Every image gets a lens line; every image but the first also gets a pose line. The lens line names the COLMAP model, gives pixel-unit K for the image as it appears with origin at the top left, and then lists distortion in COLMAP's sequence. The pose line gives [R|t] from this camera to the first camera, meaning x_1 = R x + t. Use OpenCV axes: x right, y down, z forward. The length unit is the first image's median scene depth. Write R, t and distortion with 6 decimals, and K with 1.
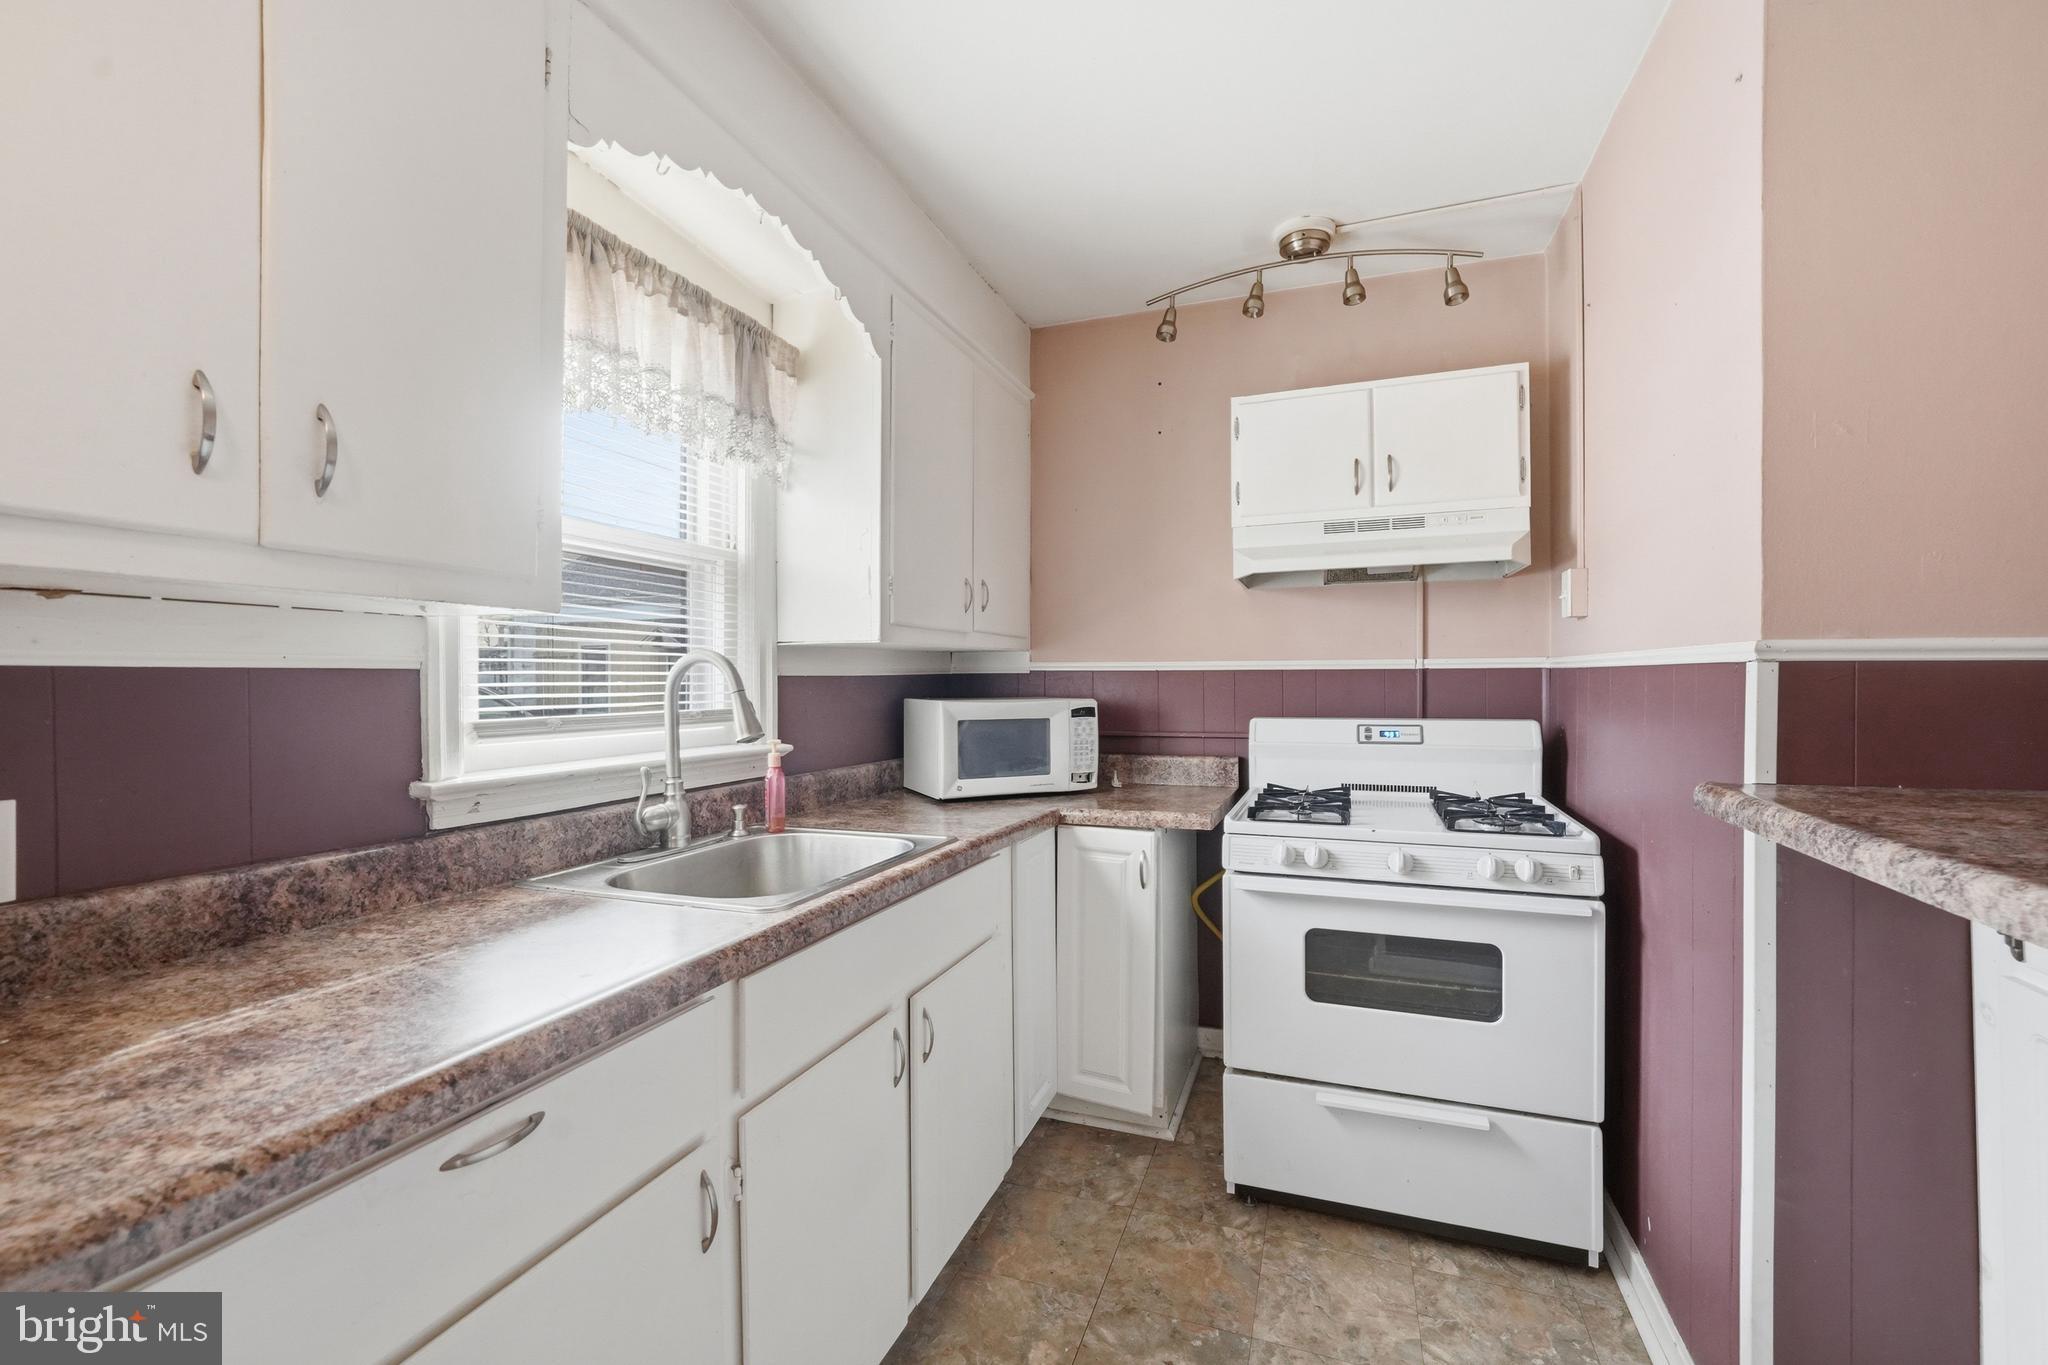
lens RADIAL K [[830.5, 0, 1034.6], [0, 830.5, 682.4], [0, 0, 1]] dist [0.001742, 0.001823]
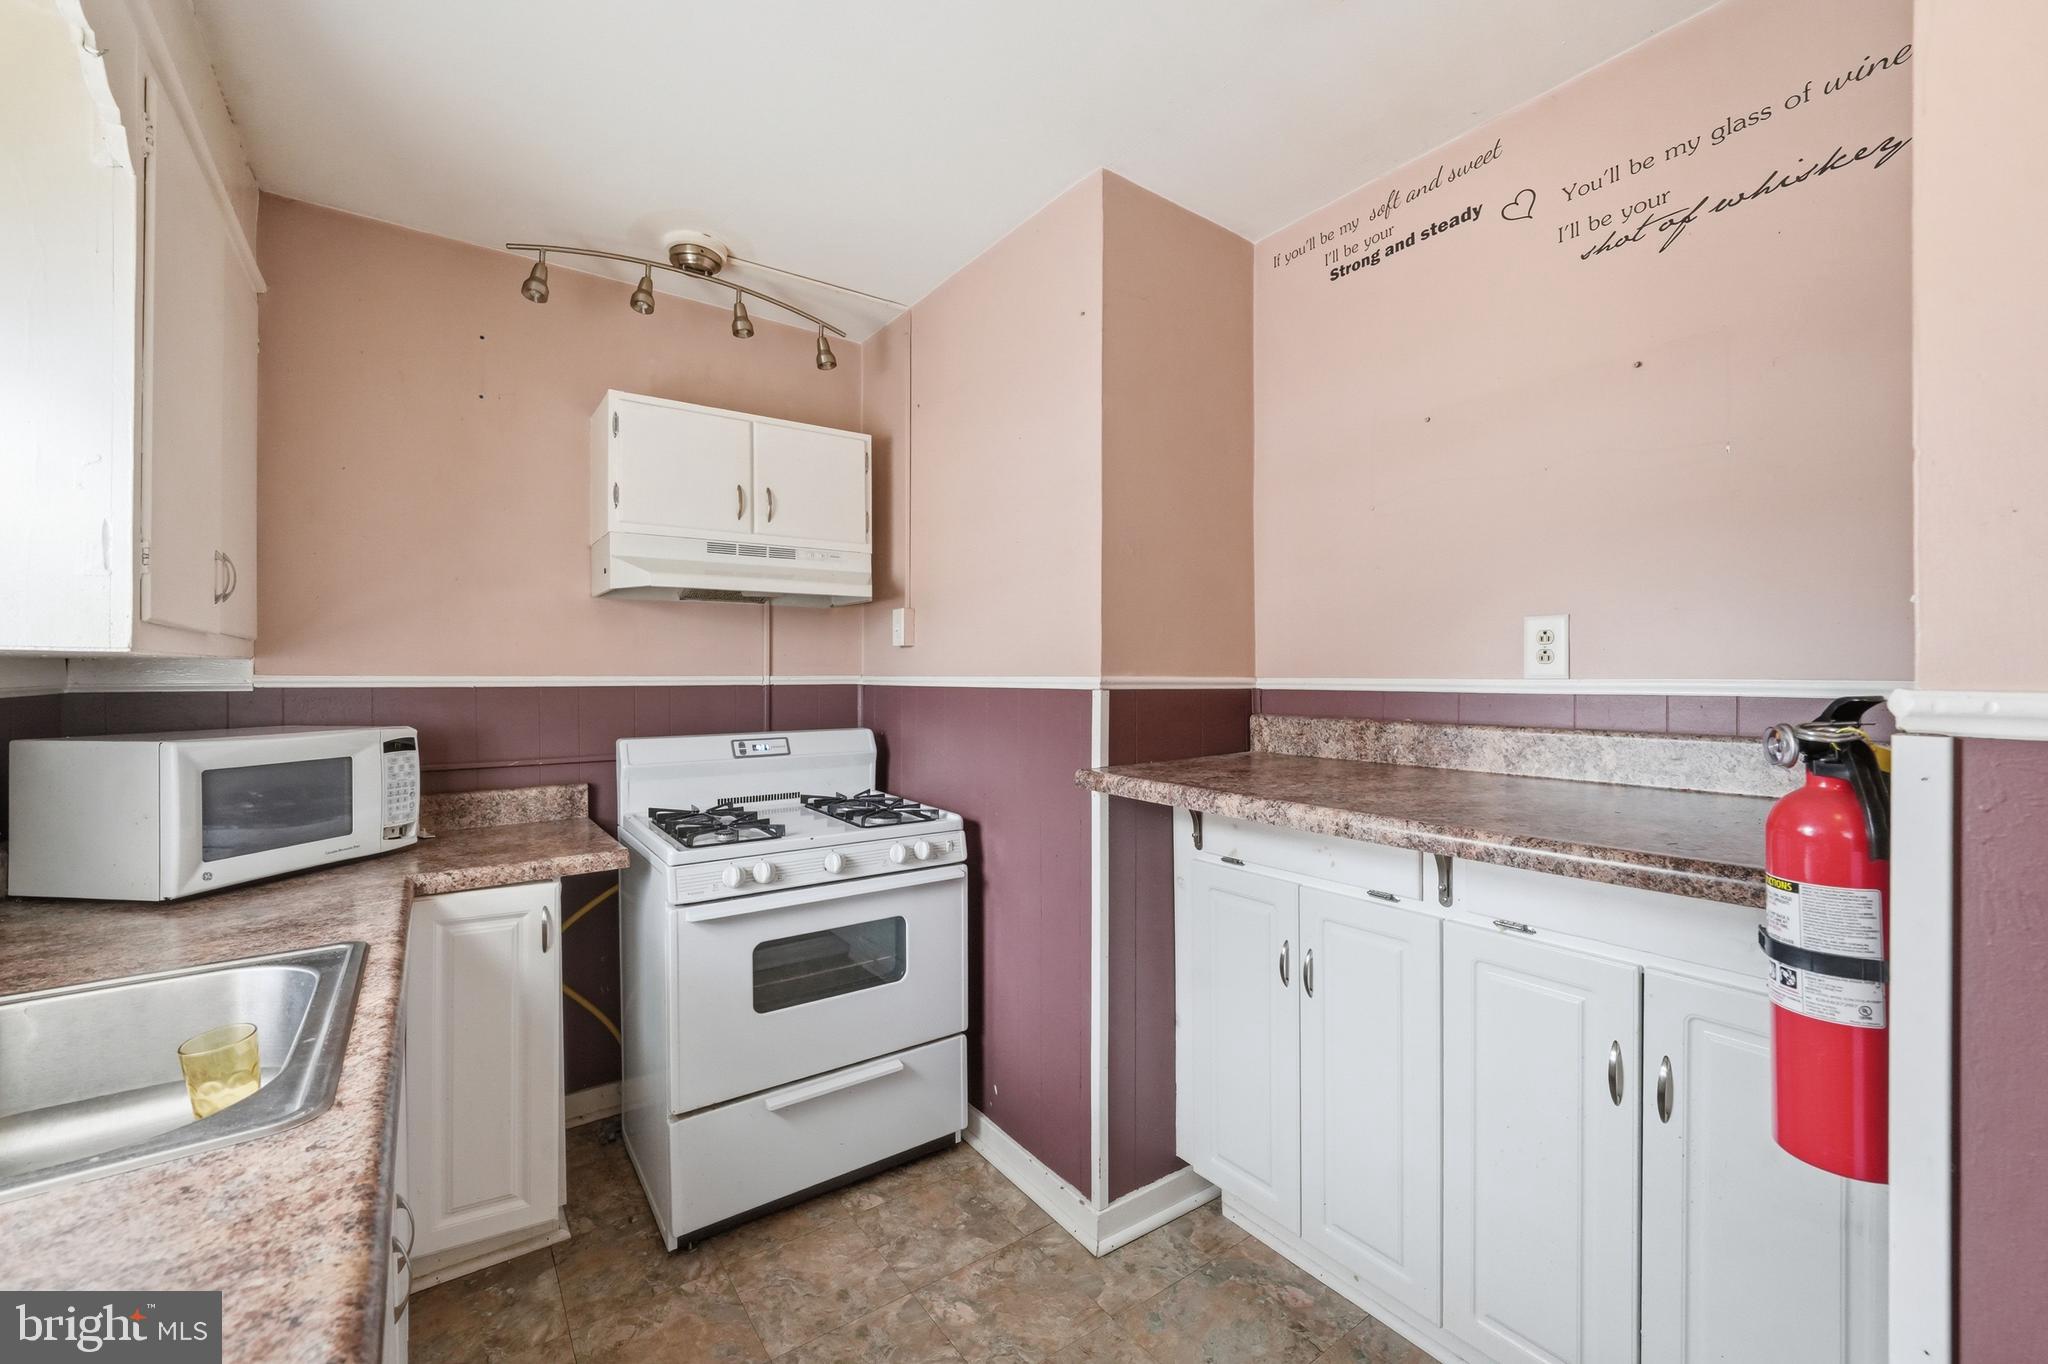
lens RADIAL K [[830.5, 0, 1025.5], [0, 830.5, 679.1], [0, 0, 1]] dist [0.001742, 0.001823]
pose [[0.574317, 0.001996, 0.818631, -0.269407], [0.003856, 0.999979, -0.005143, -0.020291], [-0.818624, 0.006110, 0.574297, 0.115875]]
